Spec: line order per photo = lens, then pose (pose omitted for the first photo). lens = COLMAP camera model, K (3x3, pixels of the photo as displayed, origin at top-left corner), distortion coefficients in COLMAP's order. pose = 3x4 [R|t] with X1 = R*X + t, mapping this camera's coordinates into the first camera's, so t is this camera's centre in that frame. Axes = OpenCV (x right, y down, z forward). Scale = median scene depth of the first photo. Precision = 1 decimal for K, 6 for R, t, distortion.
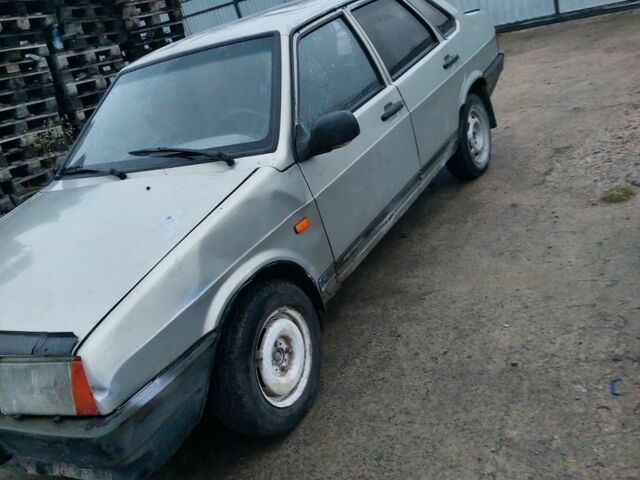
lens RADIAL K [[613.3, 0, 320.0], [0, 613.3, 240.0], [0, 0, 1]] dist [0.094133, -0.104154]
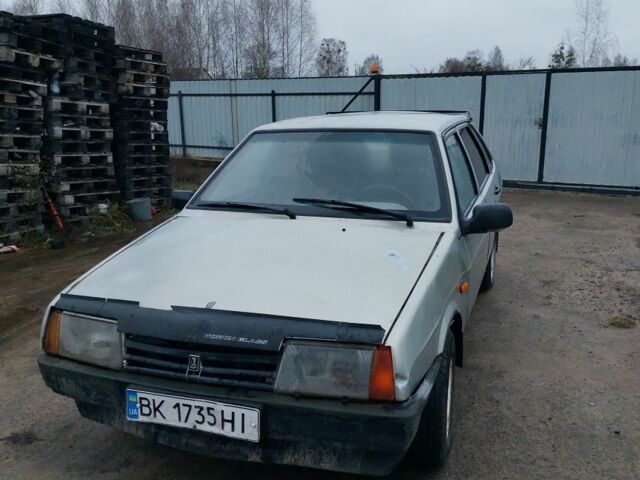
lens RADIAL K [[613.3, 0, 320.0], [0, 613.3, 240.0], [0, 0, 1]] dist [0.094133, -0.104154]
pose [[0.951295, 0.214015, 0.221893, -0.197196], [-0.168260, 0.963552, -0.207982, 0.062472], [-0.258316, 0.160516, 0.952632, -0.027628]]
